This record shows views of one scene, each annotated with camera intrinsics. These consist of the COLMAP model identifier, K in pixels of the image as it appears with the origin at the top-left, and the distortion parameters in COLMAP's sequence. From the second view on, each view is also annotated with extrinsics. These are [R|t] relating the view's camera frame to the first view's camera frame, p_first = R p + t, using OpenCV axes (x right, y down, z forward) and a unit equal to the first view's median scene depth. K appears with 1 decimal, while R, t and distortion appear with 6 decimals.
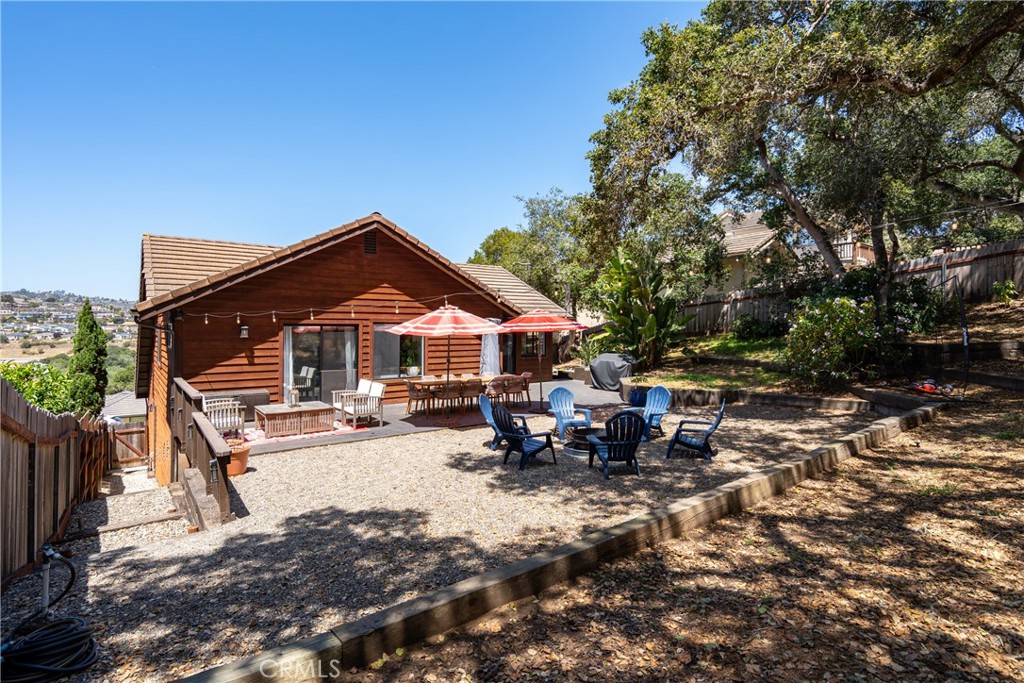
lens RADIAL K [[492.1, 0, 510.3], [0, 492.1, 319.8], [0, 0, 1]] dist [-0.023168, -0.000343]
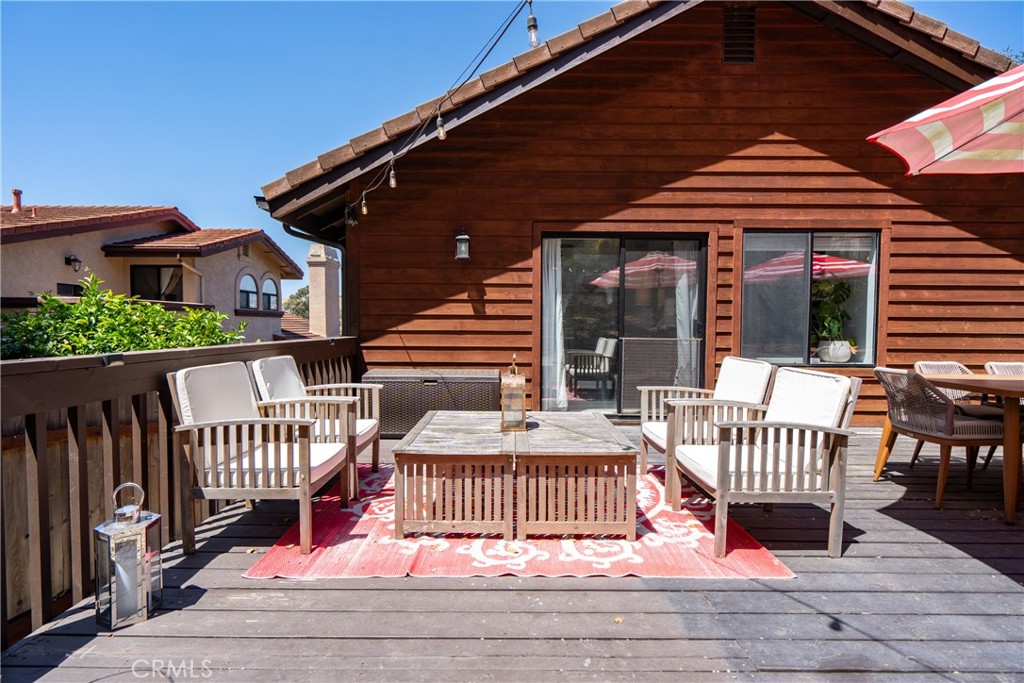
lens RADIAL K [[461.6, 0, 507.8], [0, 461.6, 340.8], [0, 0, 1]] dist [-0.000032, 0.000045]
pose [[0.791446, 0.024463, -0.610750, -0.209550], [0.008851, 0.998635, 0.051469, 0.084207], [0.611175, -0.046141, 0.790149, 0.601871]]
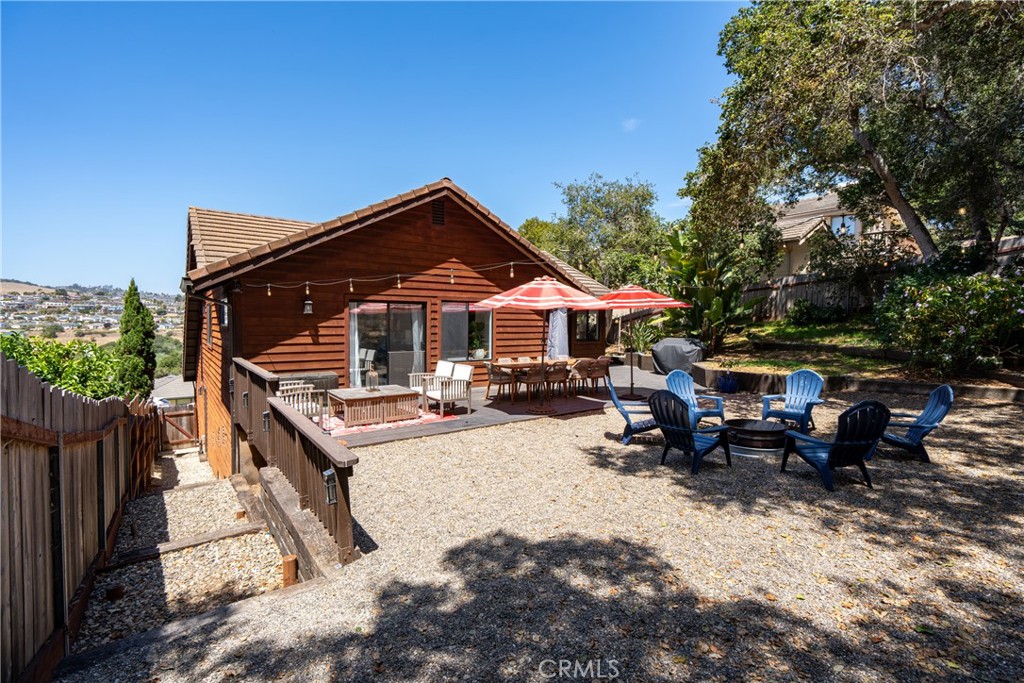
lens RADIAL K [[450.8, 0, 511.2], [0, 450.8, 336.3], [0, 0, 1]] dist [-0.024466, 0.000496]
pose [[0.999889, 0.005756, -0.013755, -0.146548], [-0.005026, 0.998605, 0.052554, 0.029609], [0.014039, -0.052479, 0.998523, 0.166934]]
